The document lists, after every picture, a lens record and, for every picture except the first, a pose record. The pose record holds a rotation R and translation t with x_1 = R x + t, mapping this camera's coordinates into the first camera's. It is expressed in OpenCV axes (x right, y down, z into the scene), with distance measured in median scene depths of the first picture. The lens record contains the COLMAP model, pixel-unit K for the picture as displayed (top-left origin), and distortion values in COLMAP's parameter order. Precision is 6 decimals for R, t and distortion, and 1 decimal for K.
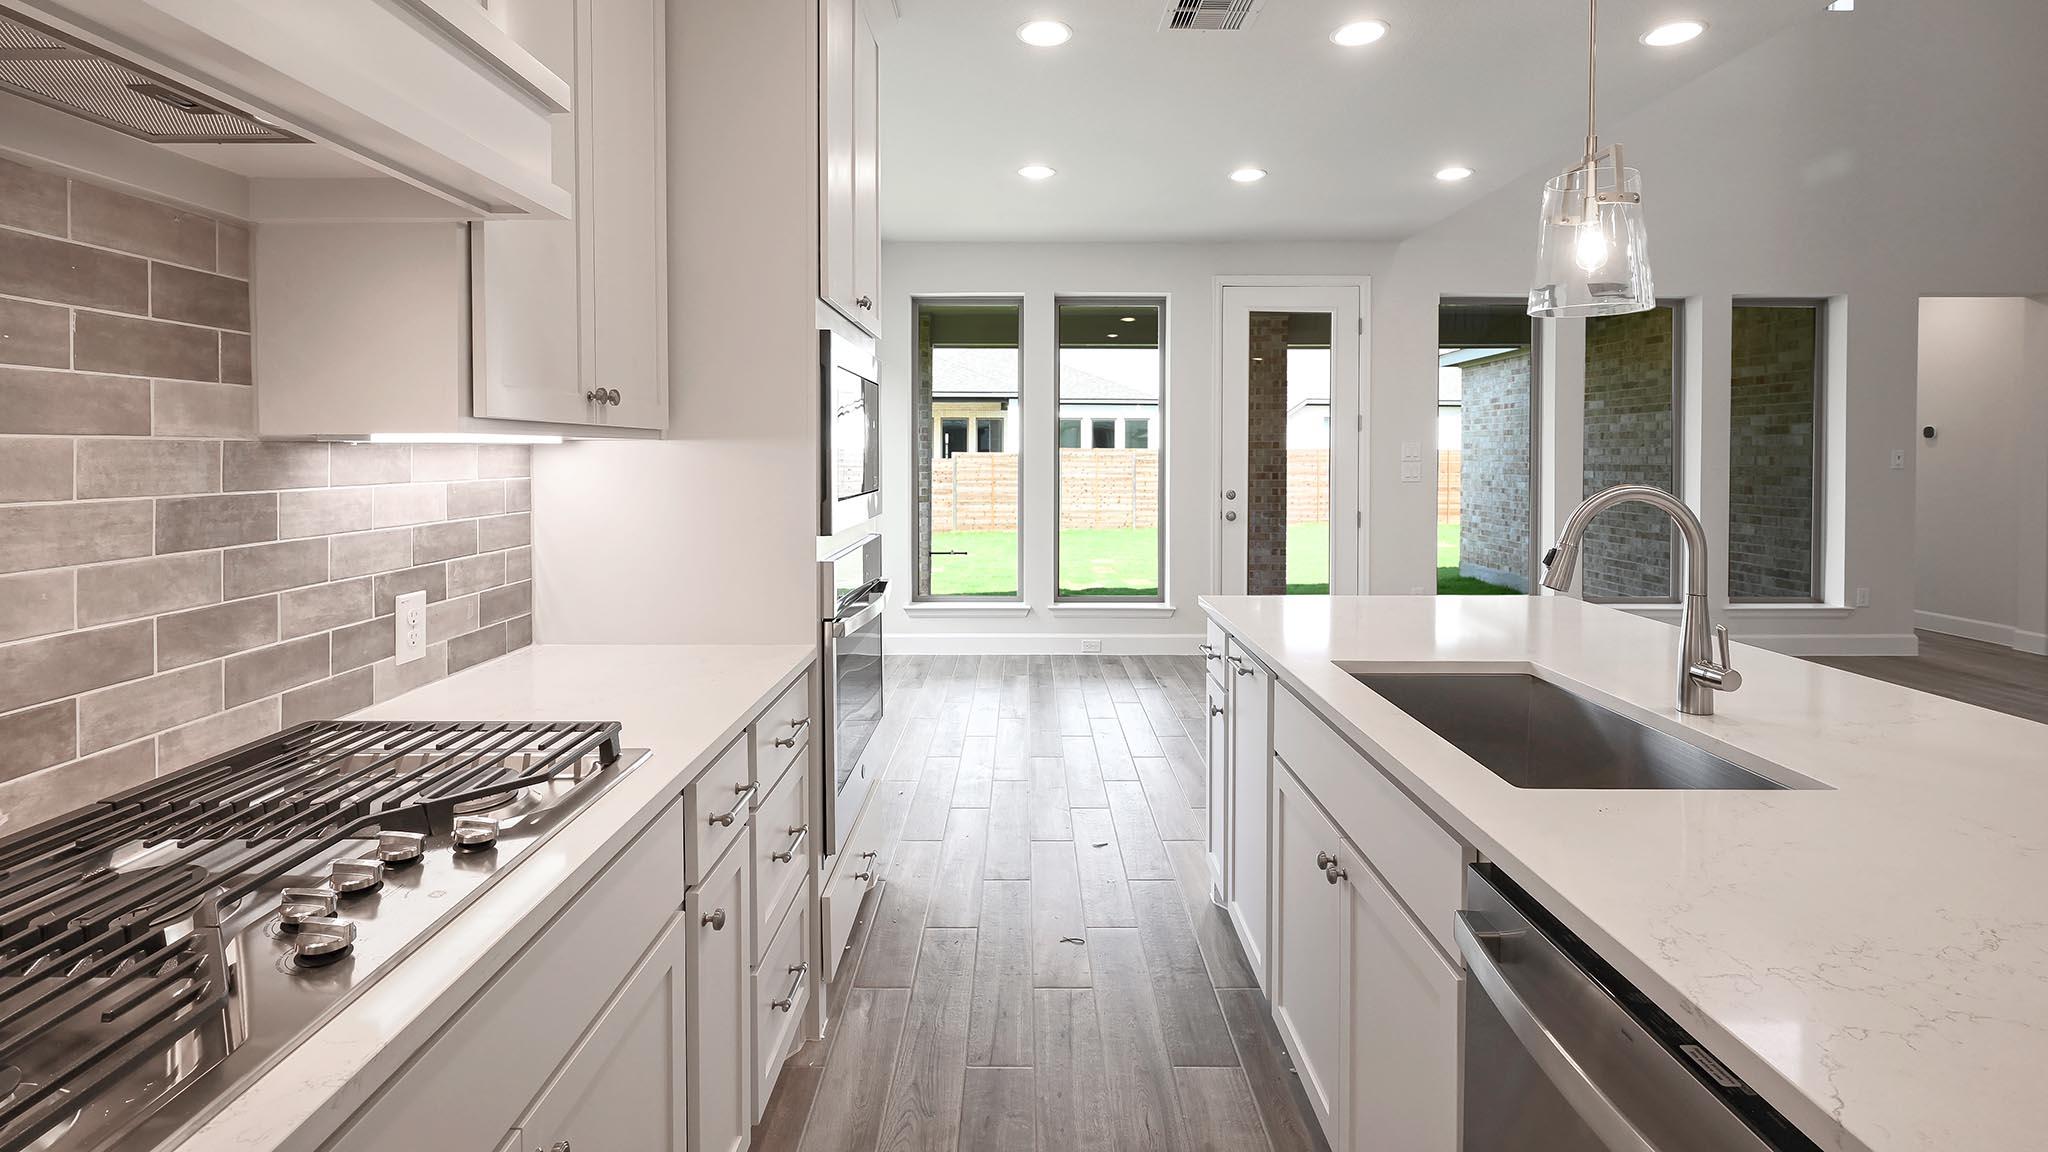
lens RADIAL K [[929.2, 0, 1022.4], [0, 929.2, 467.0], [0, 0, 1]] dist [-0.001478, 0.000255]
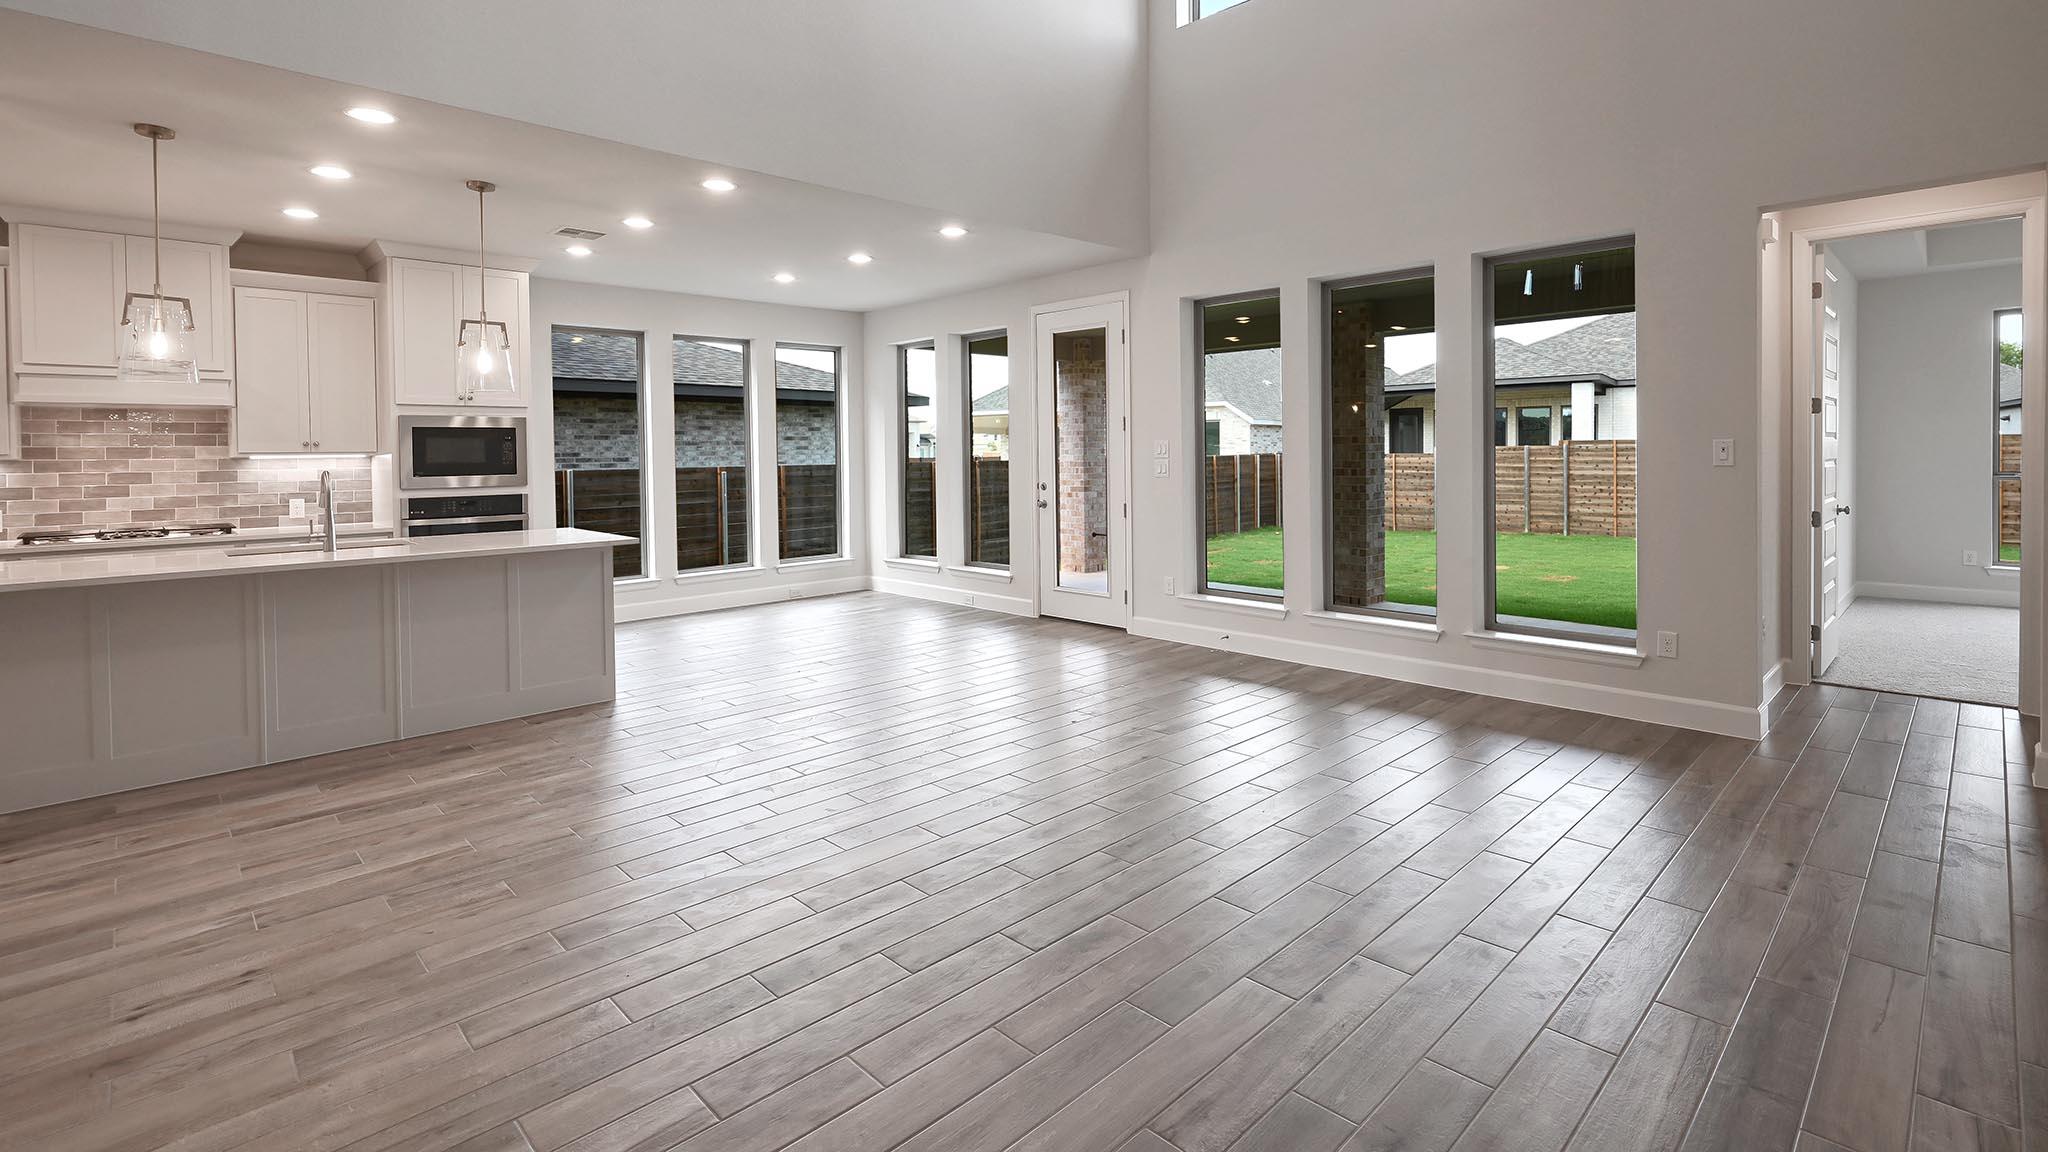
lens RADIAL K [[929.2, 0, 1022.4], [0, 929.2, 467.0], [0, 0, 1]] dist [-0.001478, 0.000255]
pose [[0.696994, 0.002624, -0.717072, 1.072822], [0.001264, 0.999987, 0.004888, -0.001047], [0.717075, -0.004313, 0.696982, 0.136998]]
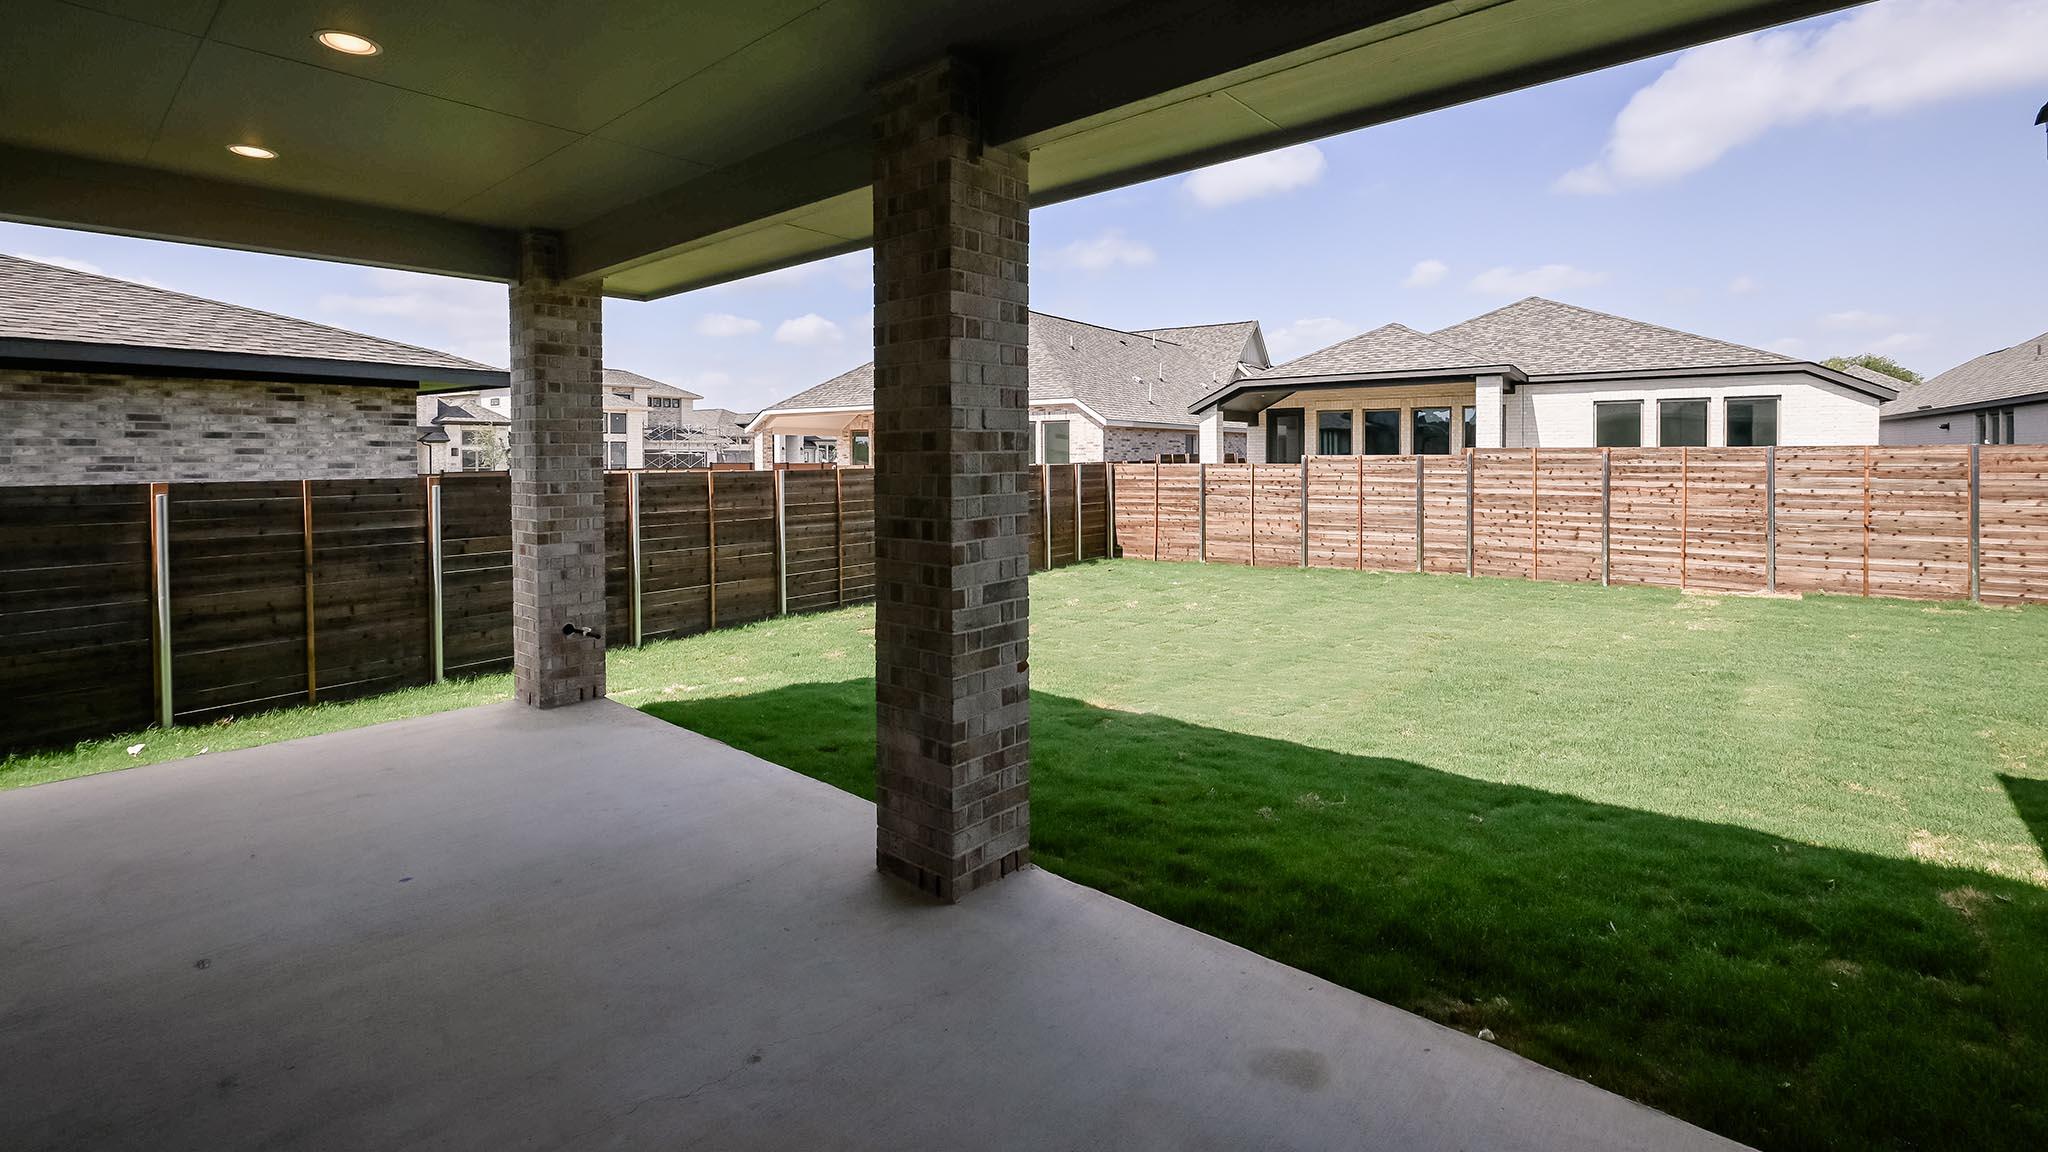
lens RADIAL K [[914.9, 0, 1026.5], [0, 914.9, 473.0], [0, 0, 1]] dist [-0.000771, 0.000074]
pose [[0.753263, 0.007772, -0.657673, 0.784032], [-0.004152, 0.999966, 0.007061, -0.021259], [0.657706, -0.002588, 0.753270, 1.144718]]
